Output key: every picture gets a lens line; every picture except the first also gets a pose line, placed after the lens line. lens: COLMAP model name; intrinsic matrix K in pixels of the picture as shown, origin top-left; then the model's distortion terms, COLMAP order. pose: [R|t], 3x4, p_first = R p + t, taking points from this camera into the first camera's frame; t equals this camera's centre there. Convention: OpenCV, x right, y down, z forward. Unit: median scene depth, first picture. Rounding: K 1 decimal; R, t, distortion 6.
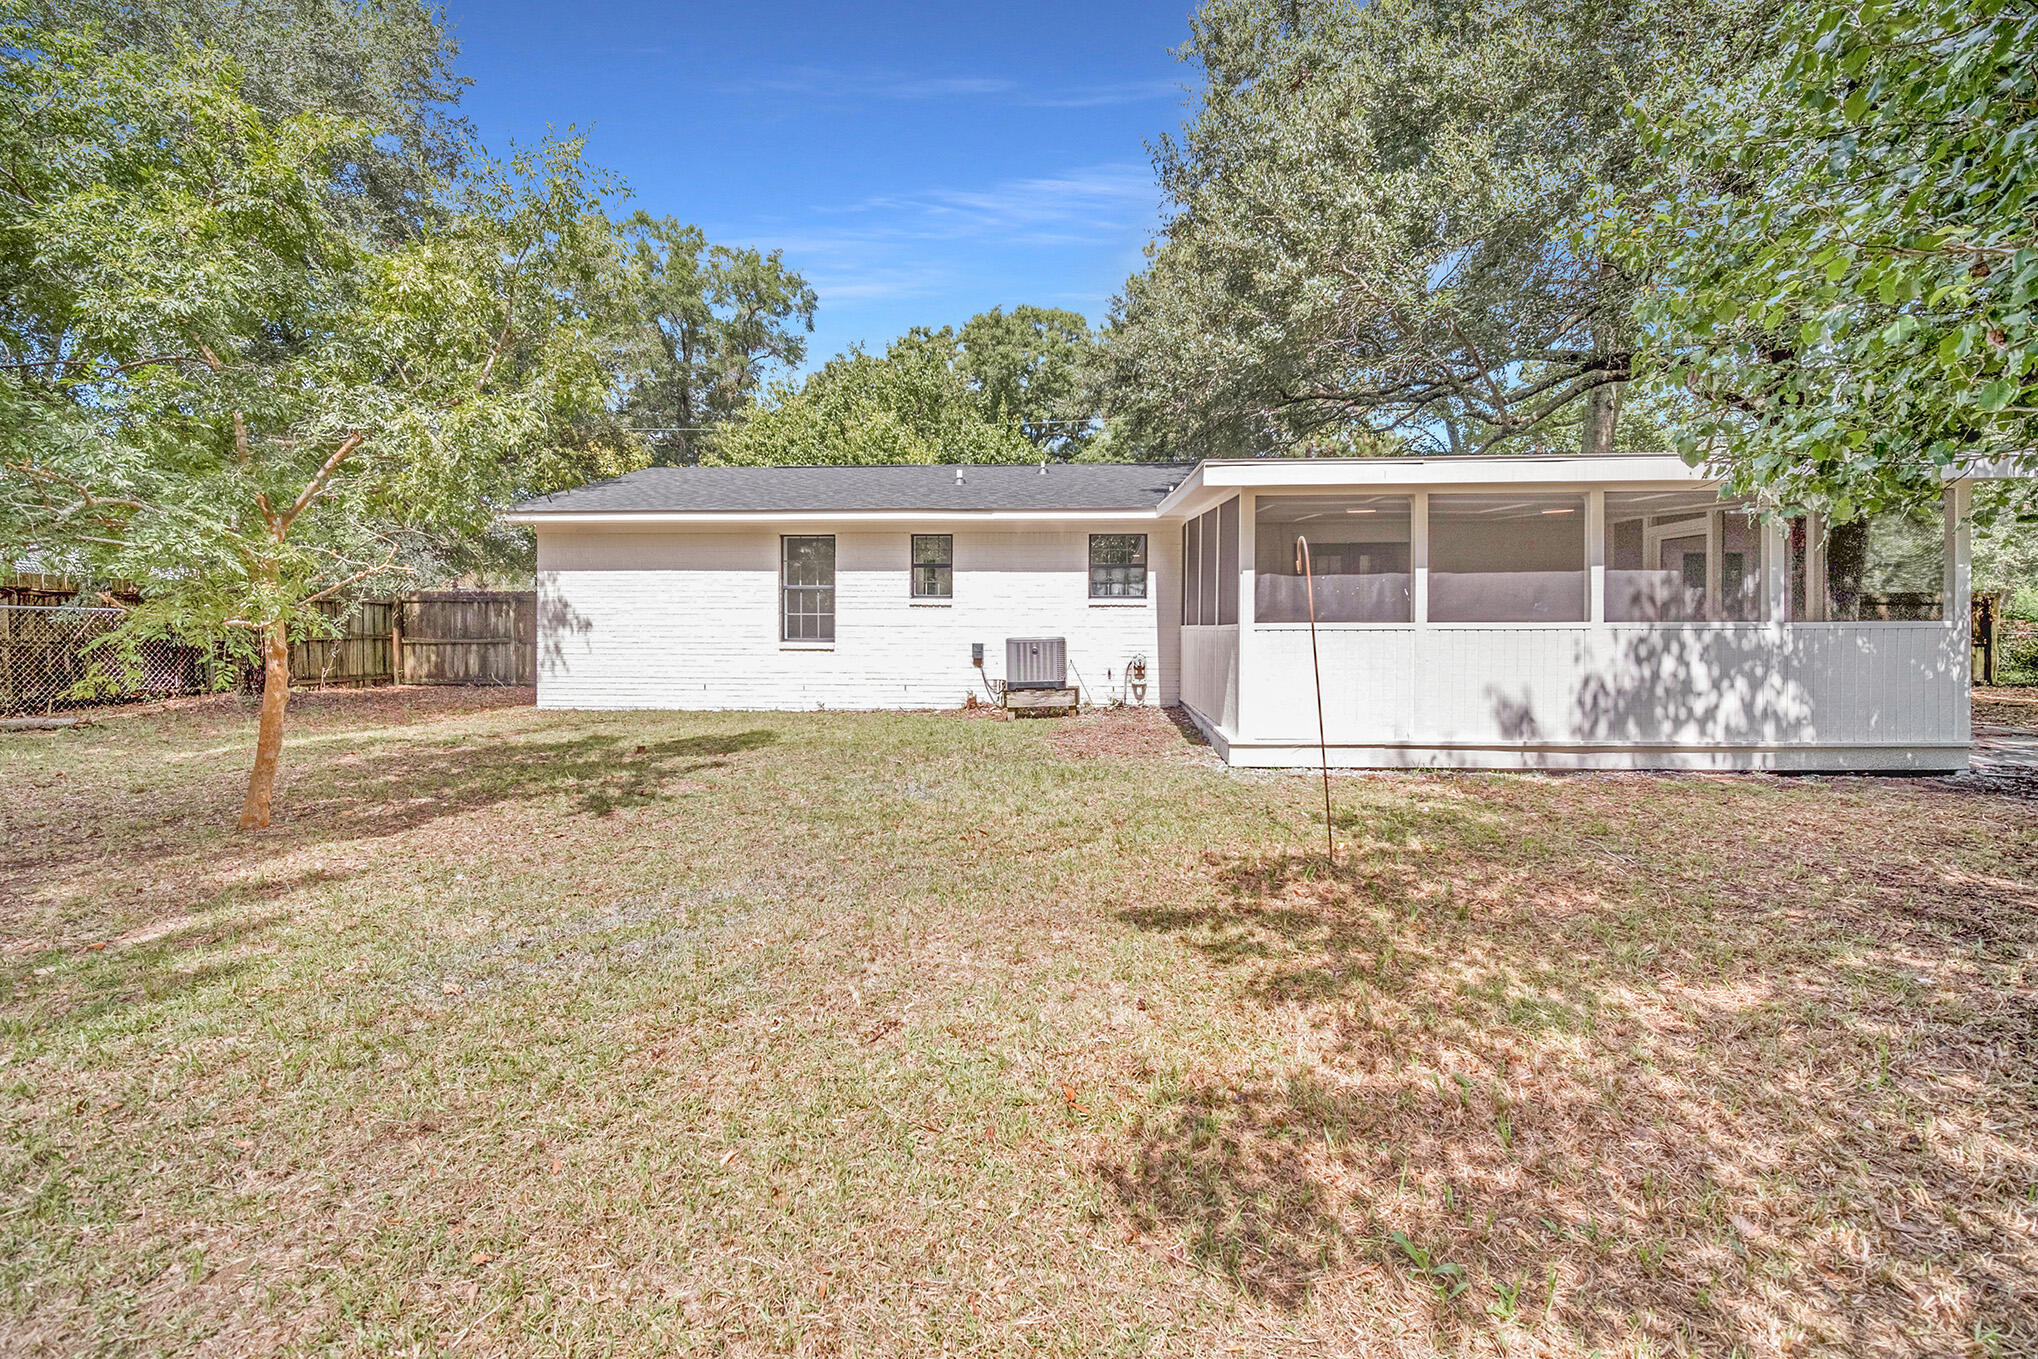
lens RADIAL K [[830.8, 0, 1024.6], [0, 830.8, 681.7], [0, 0, 1]] dist [0.001663, 0.000006]
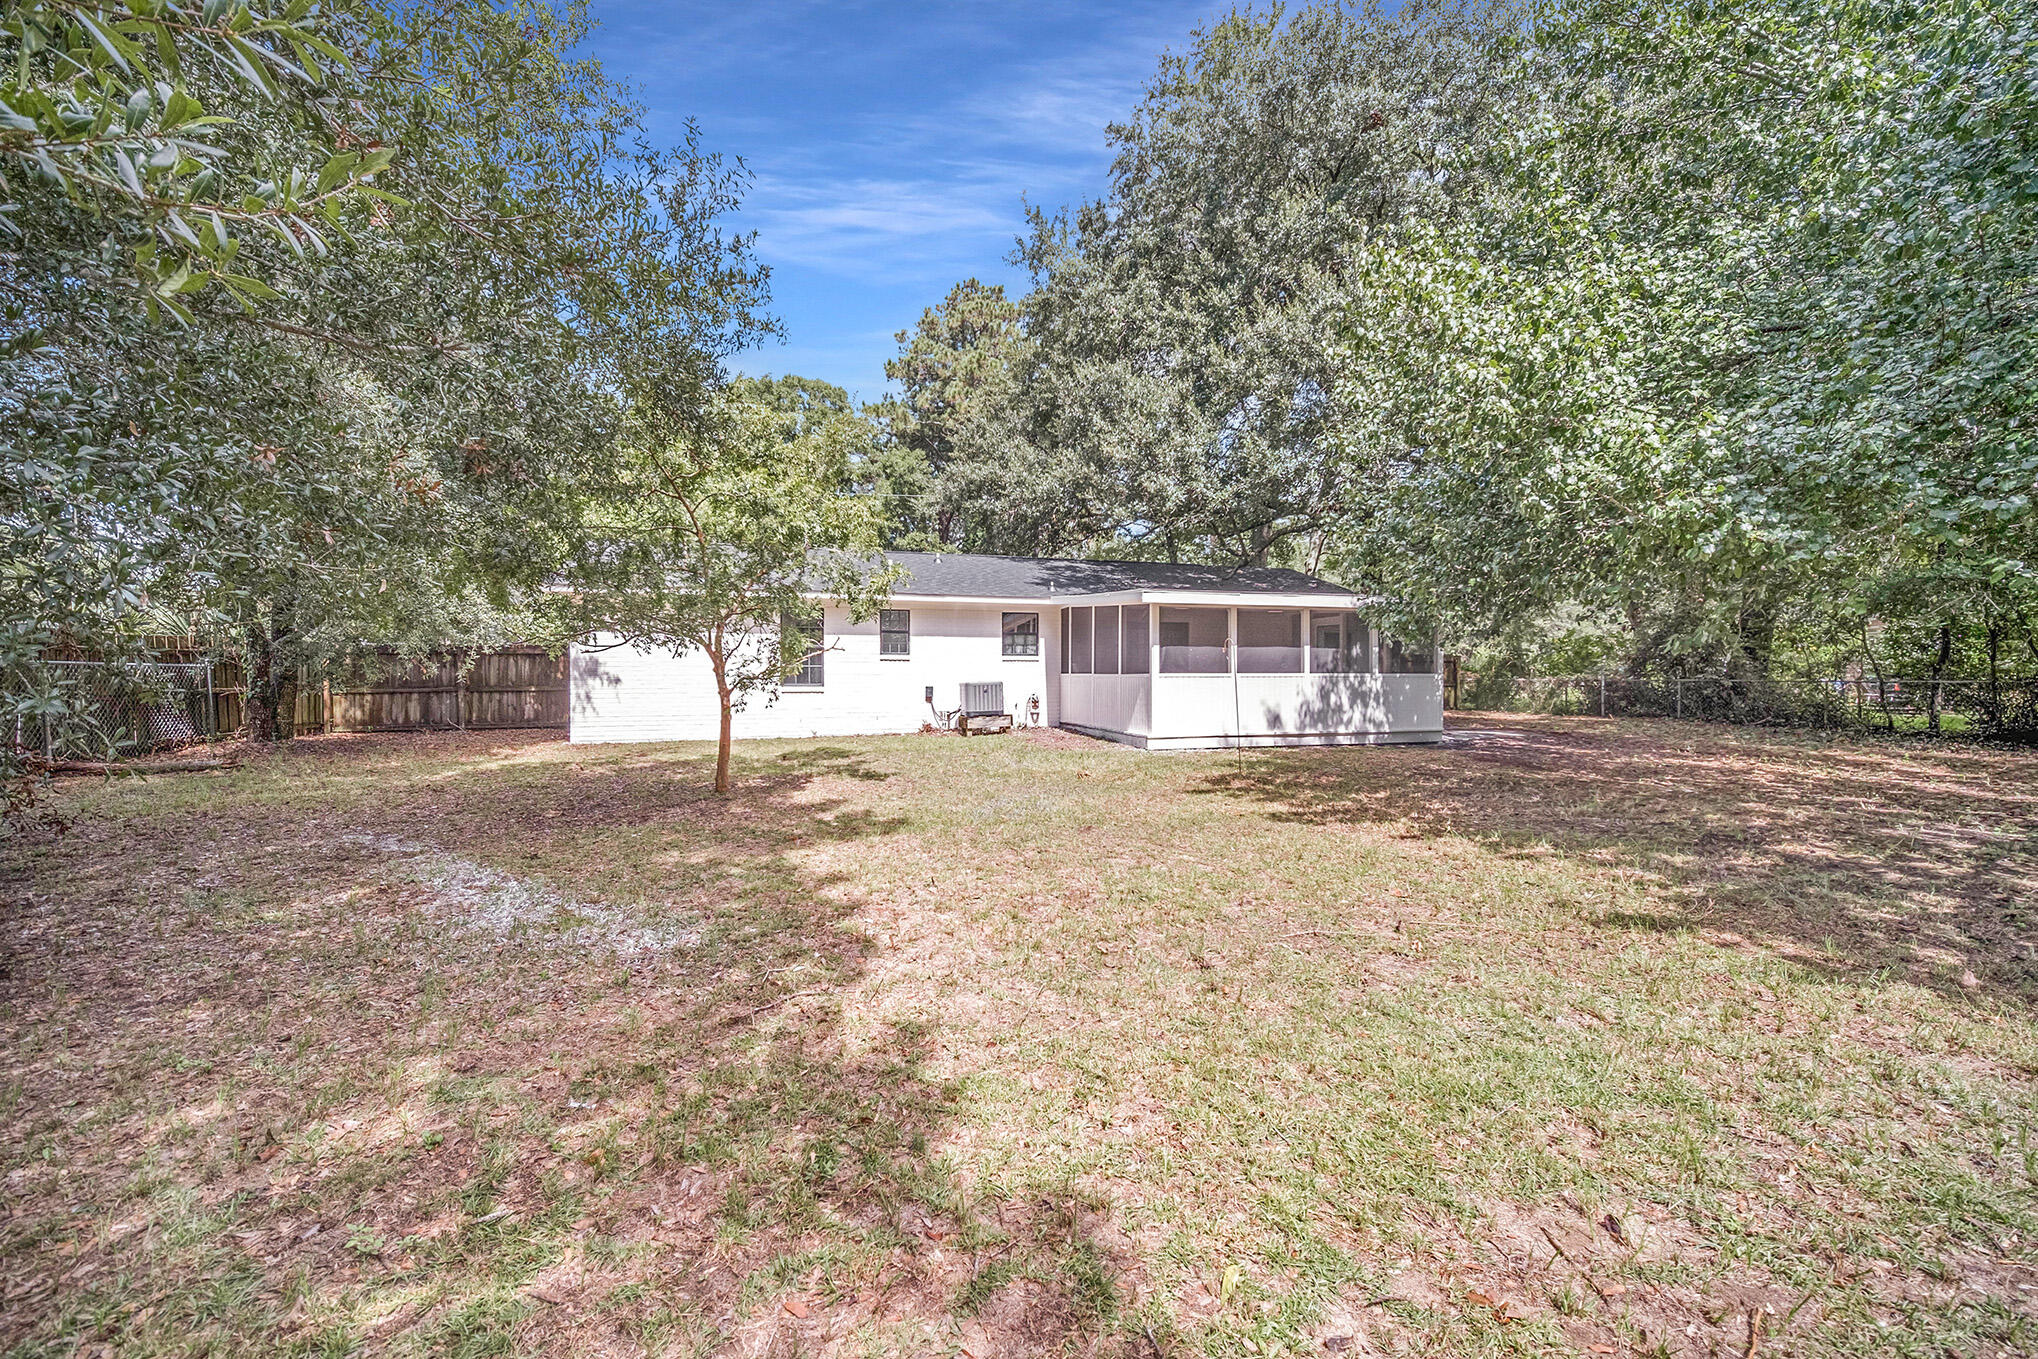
lens RADIAL K [[819.9, 0, 1024.7], [0, 819.9, 685.6], [0, 0, 1]] dist [0.000813, -0.000036]
pose [[0.938003, -0.011570, 0.346434, -0.397711], [0.027473, 0.998780, -0.041030, 0.015148], [-0.345537, 0.048004, 0.937176, -0.392820]]
